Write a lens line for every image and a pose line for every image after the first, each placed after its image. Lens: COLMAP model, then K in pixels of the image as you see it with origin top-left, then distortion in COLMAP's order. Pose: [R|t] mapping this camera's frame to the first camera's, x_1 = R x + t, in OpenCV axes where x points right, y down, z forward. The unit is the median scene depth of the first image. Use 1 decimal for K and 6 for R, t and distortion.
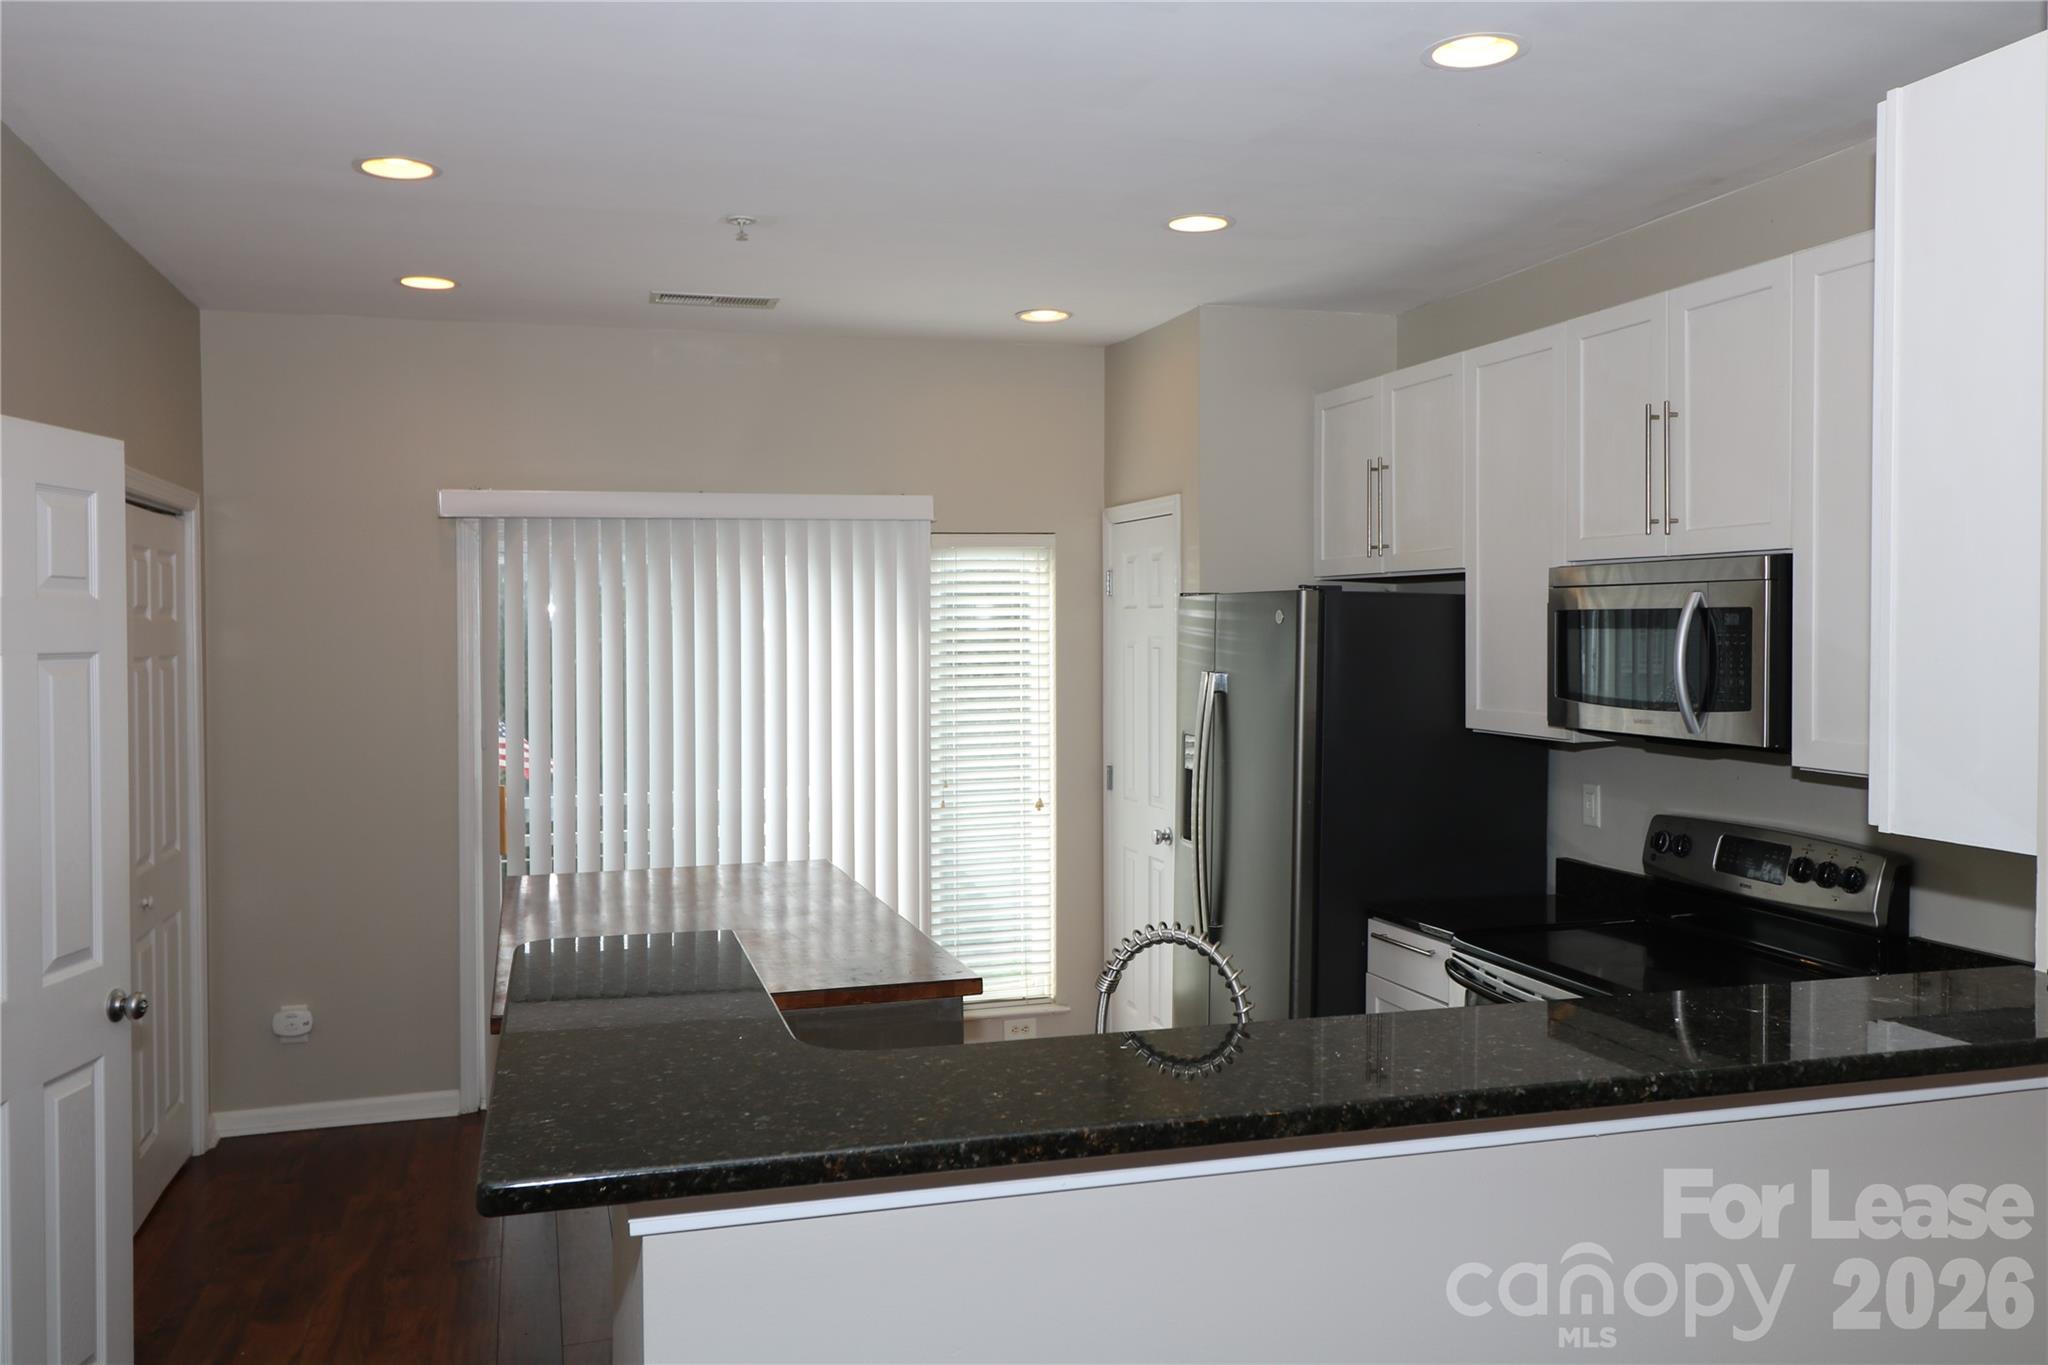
lens RADIAL K [[1640.8, 0, 1024.0], [0, 1640.8, 682.5], [0, 0, 1]] dist [0.001343, -0.000272]
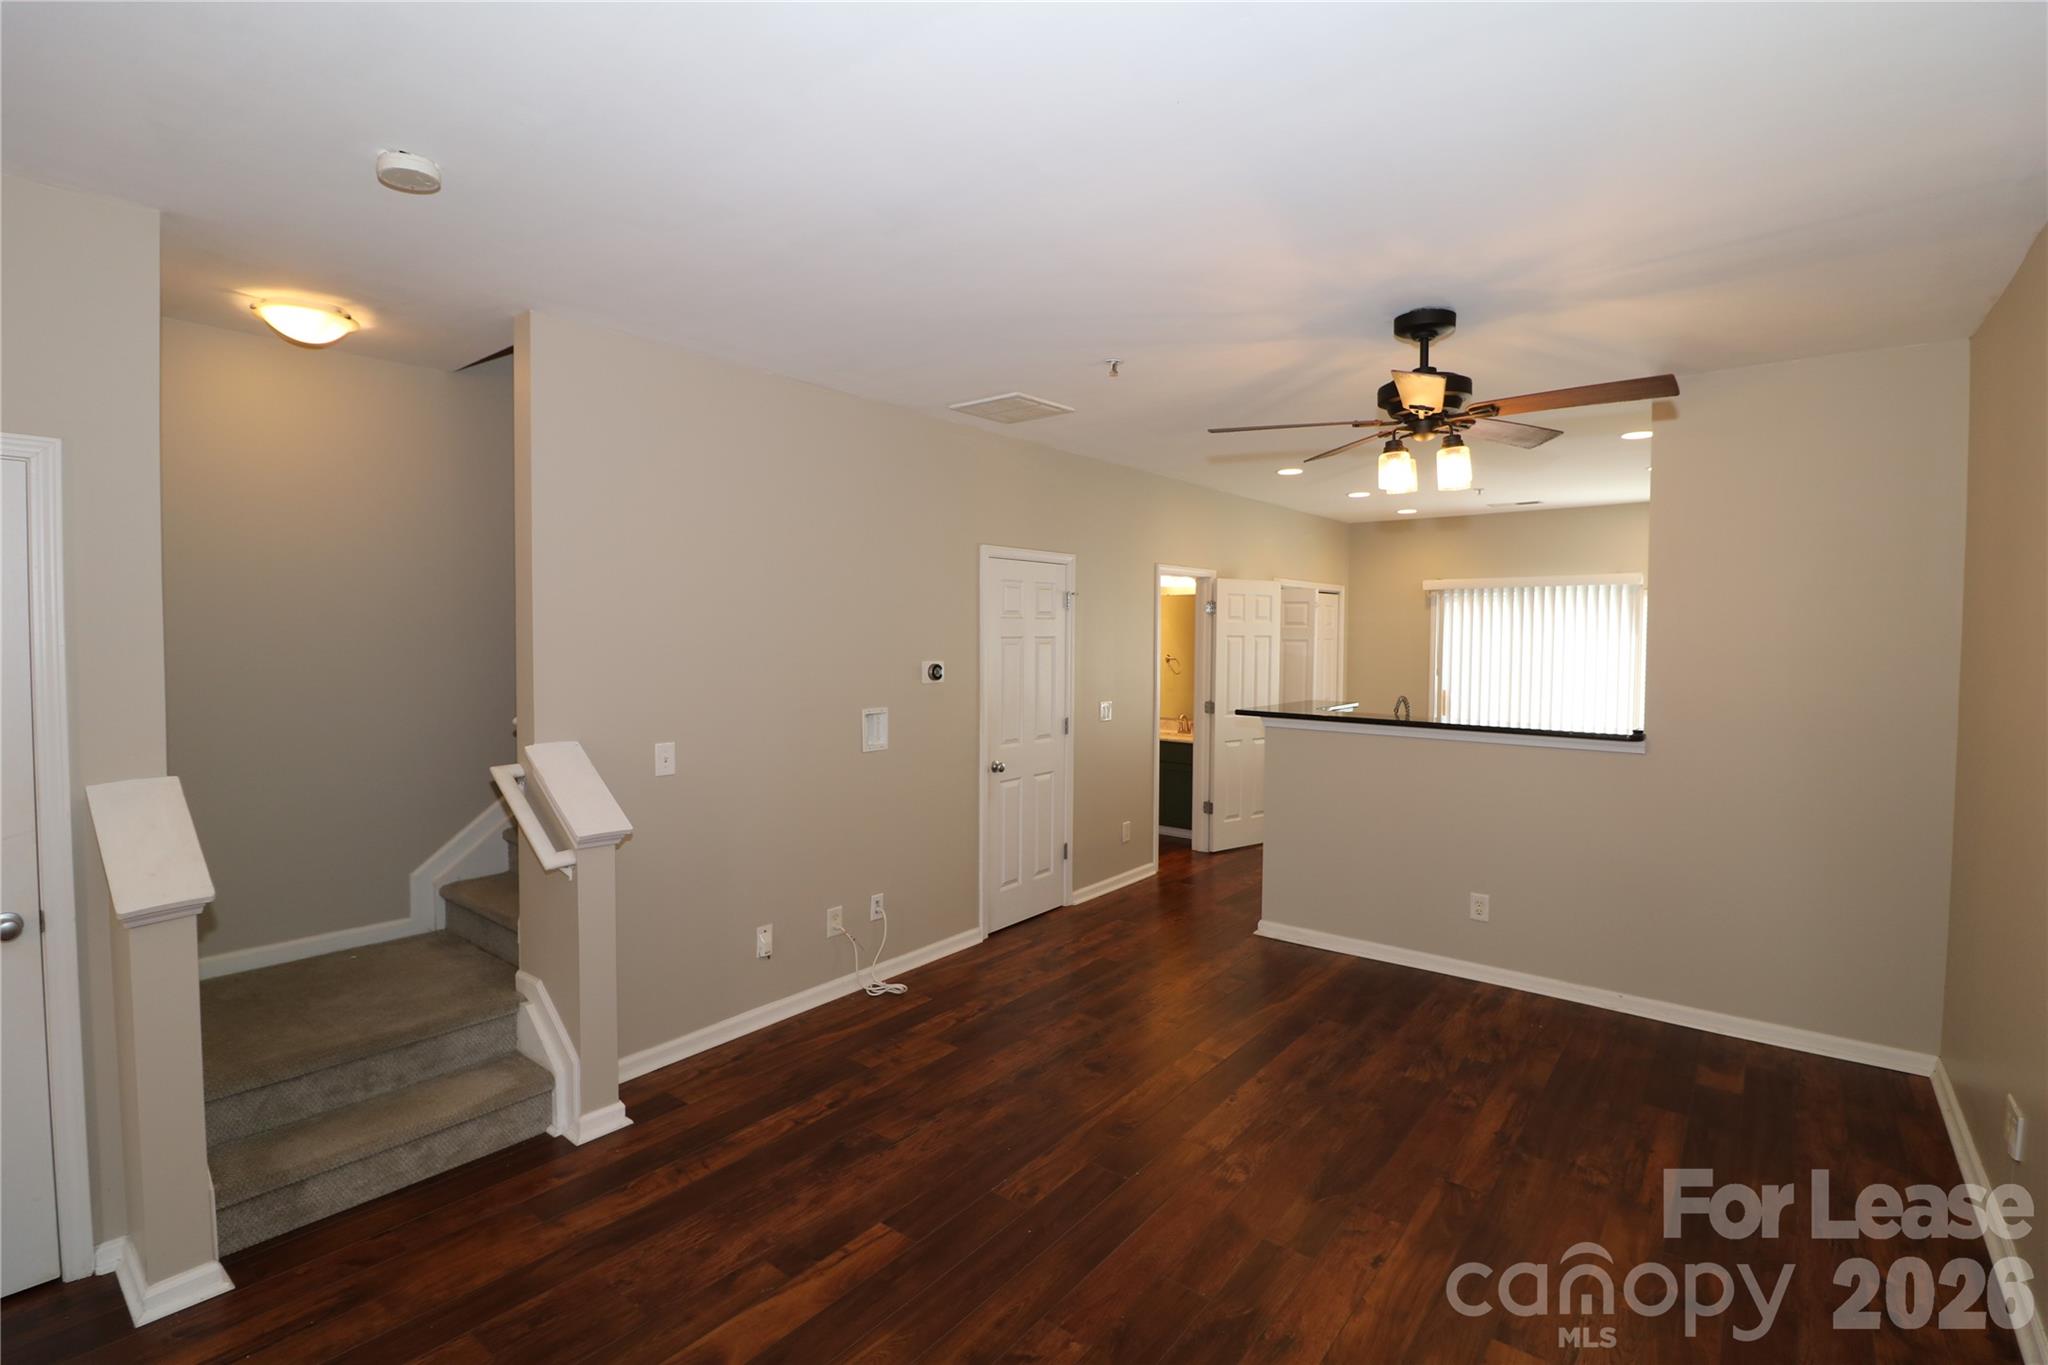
lens RADIAL K [[938.9, 0, 1021.7], [0, 938.9, 664.4], [0, 0, 1]] dist [-0.001654, -0.013907]
pose [[0.566874, 0.037471, -0.822952, 0.679447], [-0.032986, 0.999196, 0.022774, 0.013454], [0.823144, 0.014236, 0.567655, -0.539447]]
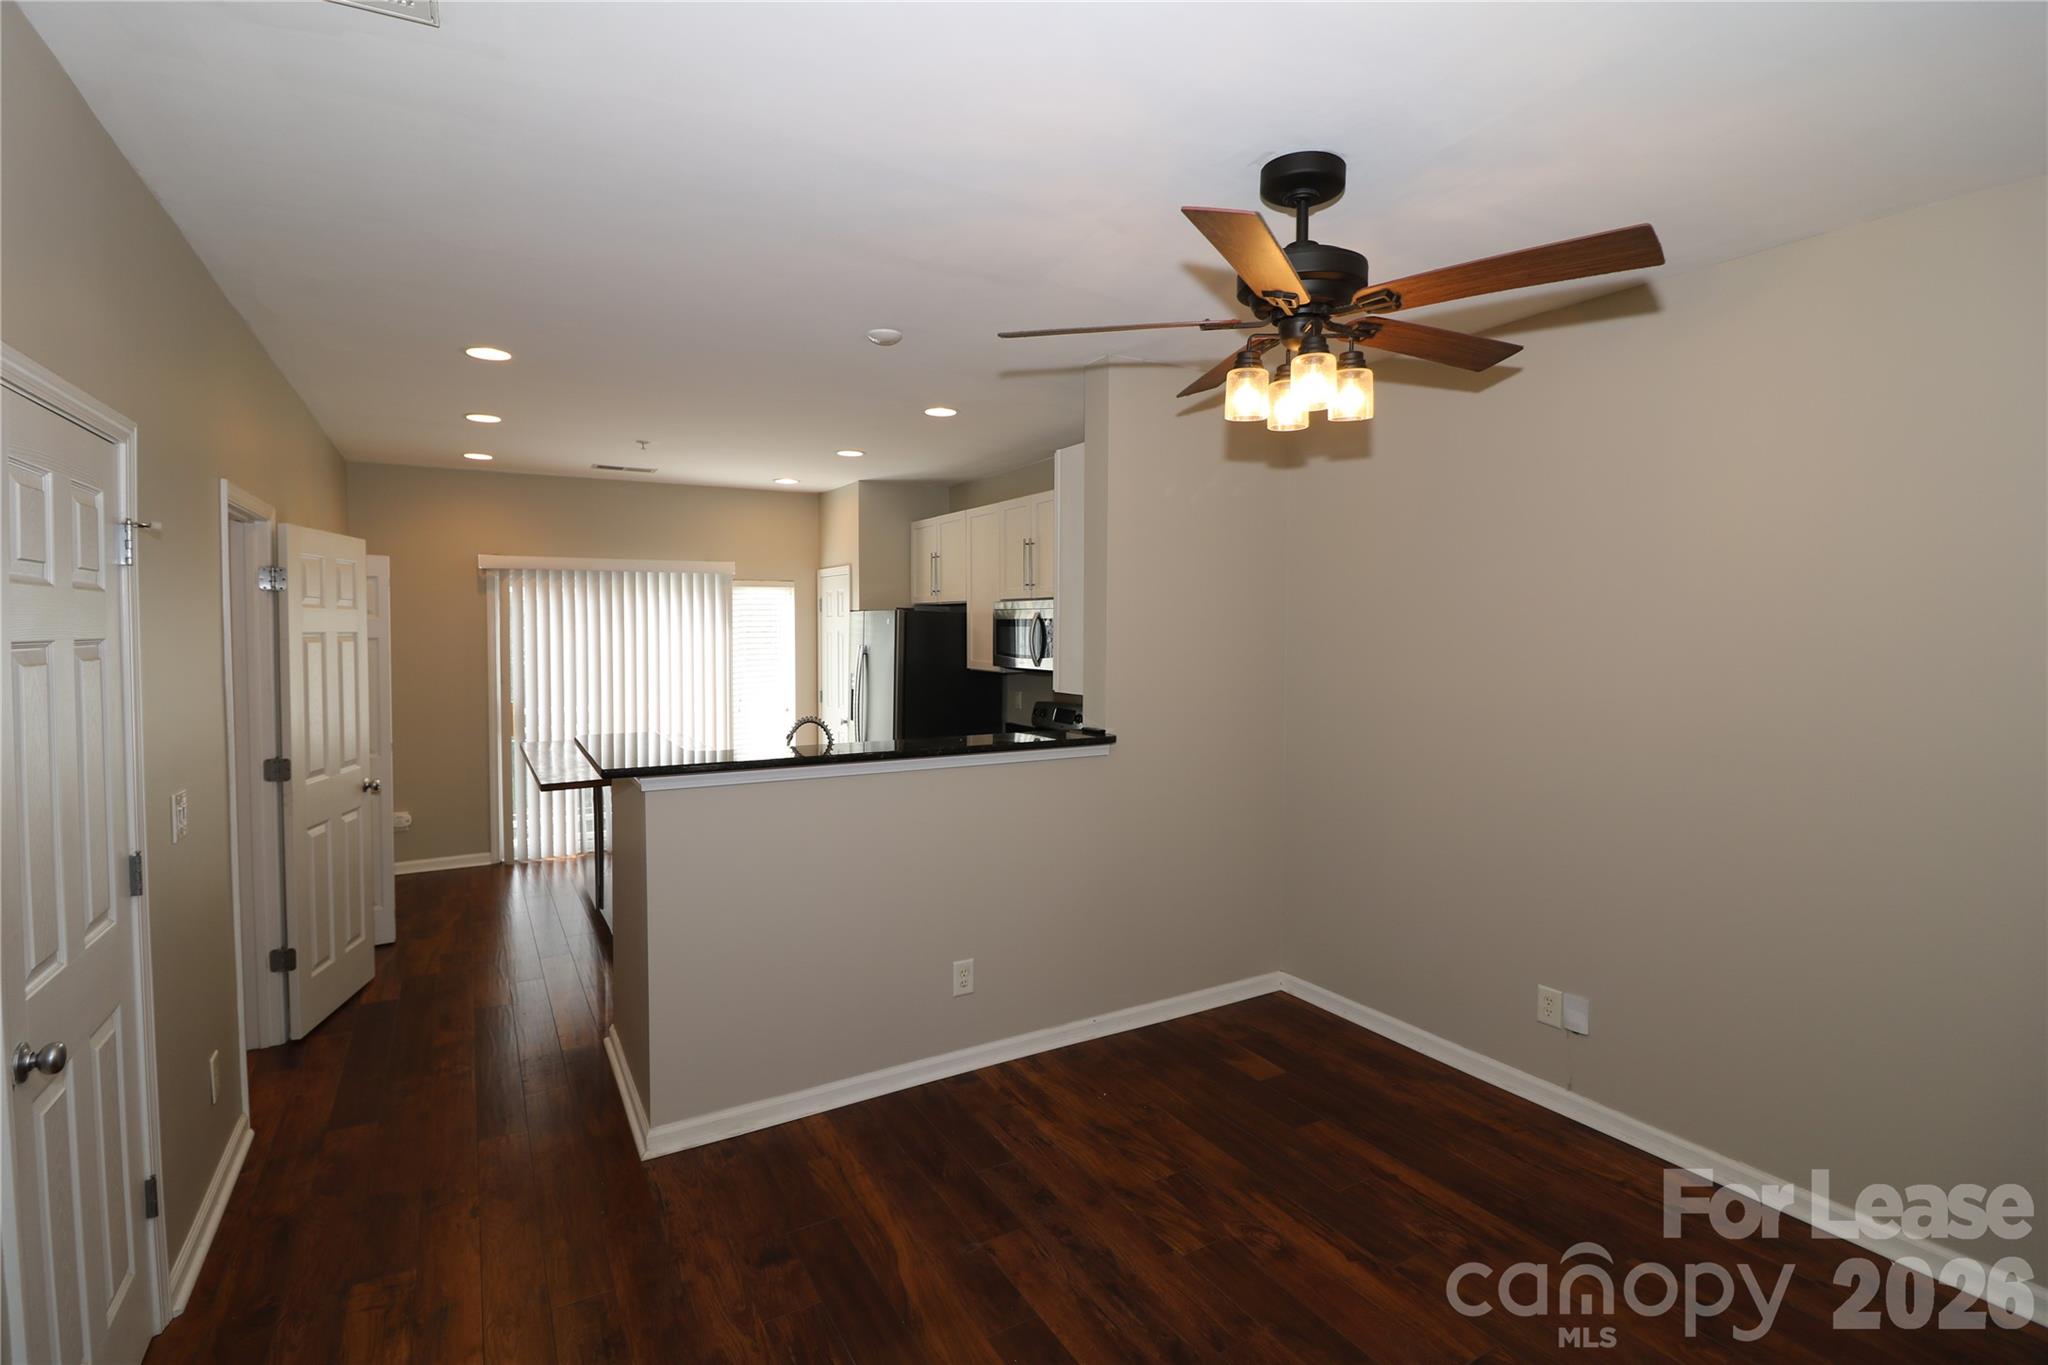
lens RADIAL K [[938.9, 0, 1021.7], [0, 938.9, 664.4], [0, 0, 1]] dist [-0.001654, -0.013907]
pose [[0.971292, -0.002487, 0.237879, 0.022511], [0.001220, 0.999984, 0.005475, 0.014604], [-0.237889, -0.005028, 0.971279, -0.339385]]
